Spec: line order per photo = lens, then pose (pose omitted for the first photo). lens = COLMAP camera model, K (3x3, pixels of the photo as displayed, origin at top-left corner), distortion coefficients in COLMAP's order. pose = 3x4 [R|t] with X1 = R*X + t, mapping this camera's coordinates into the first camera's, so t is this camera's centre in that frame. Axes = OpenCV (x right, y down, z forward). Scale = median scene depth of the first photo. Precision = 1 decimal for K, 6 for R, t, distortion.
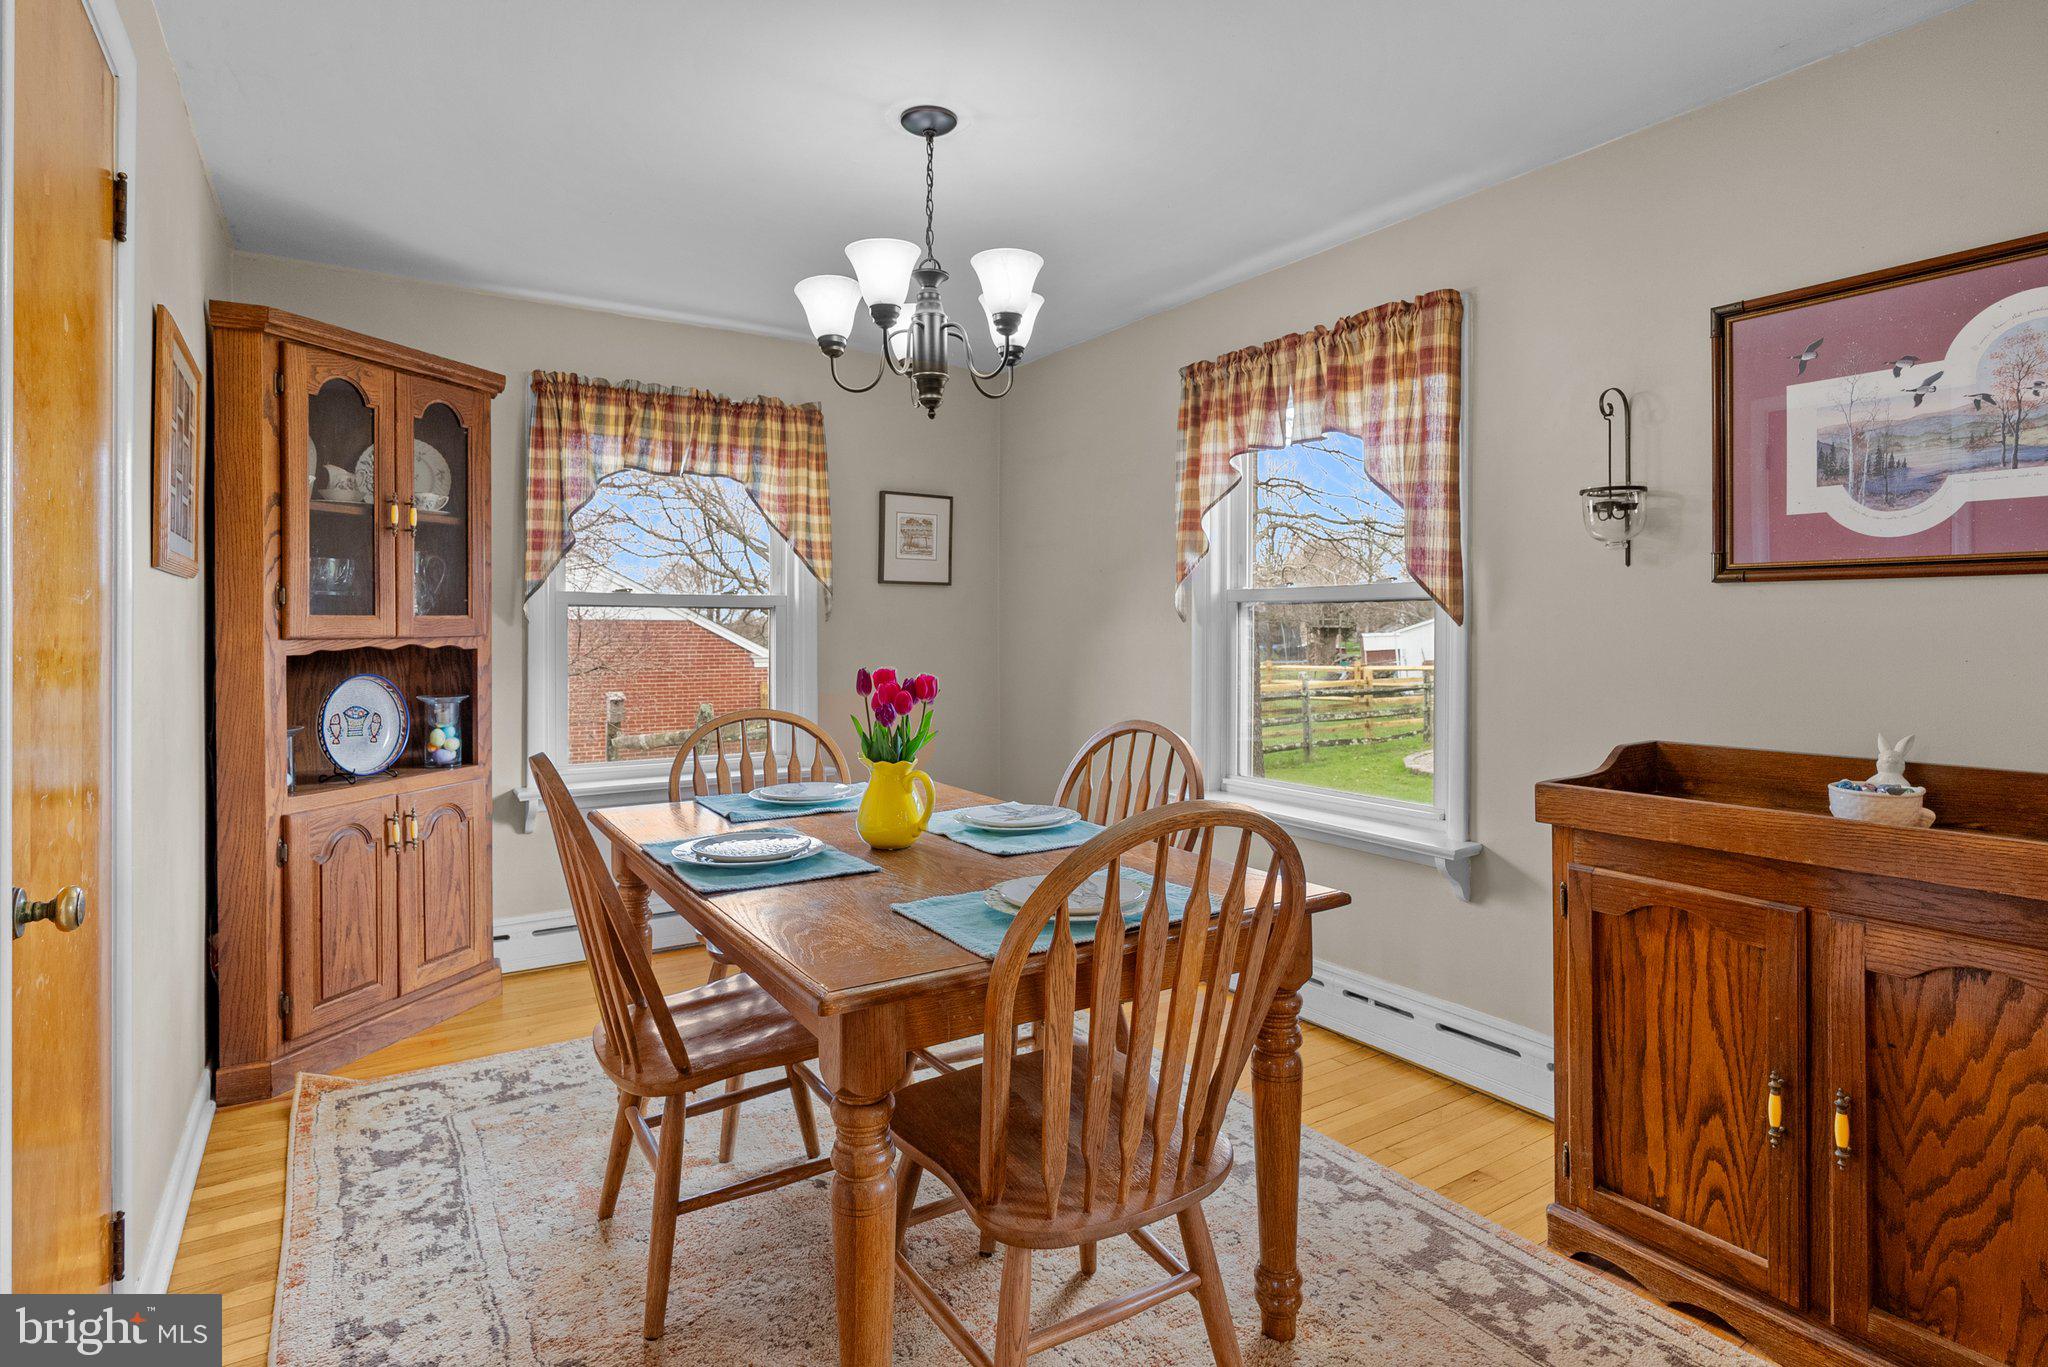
lens RADIAL K [[1043.1, 0, 1022.0], [0, 1043.1, 631.7], [0, 0, 1]] dist [-0.010548, 0.004437]
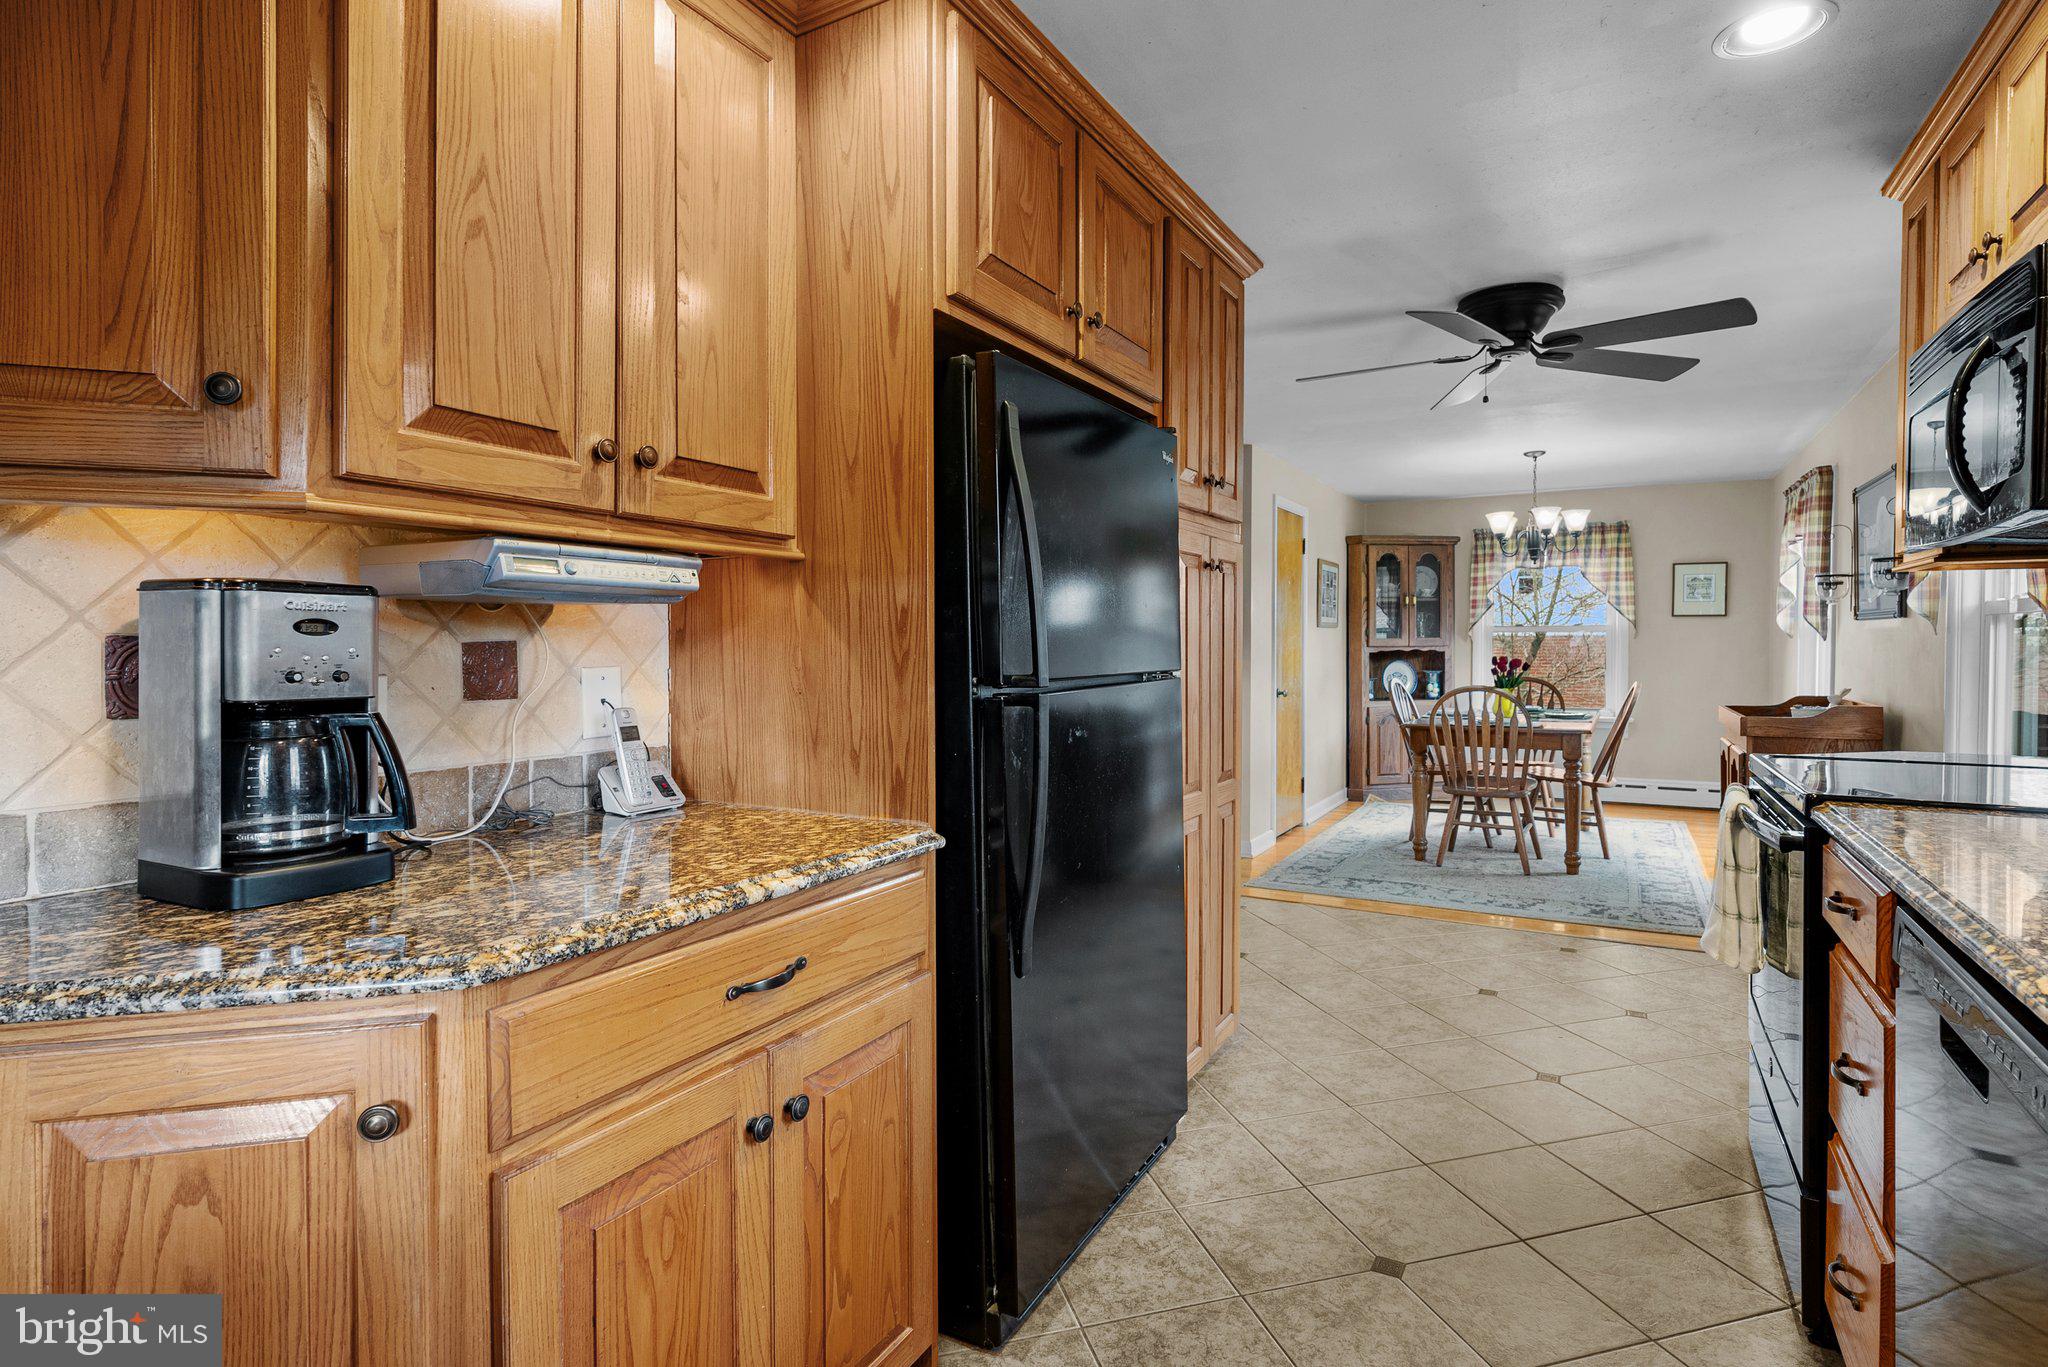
lens RADIAL K [[1043.1, 0, 1025.6], [0, 1043.1, 666.0], [0, 0, 1]] dist [-0.010548, 0.004437]
pose [[0.453020, 0.019190, -0.891294, 1.126269], [-0.002511, 0.999792, 0.020249, 0.004340], [0.891497, -0.006936, 0.452974, -0.913075]]
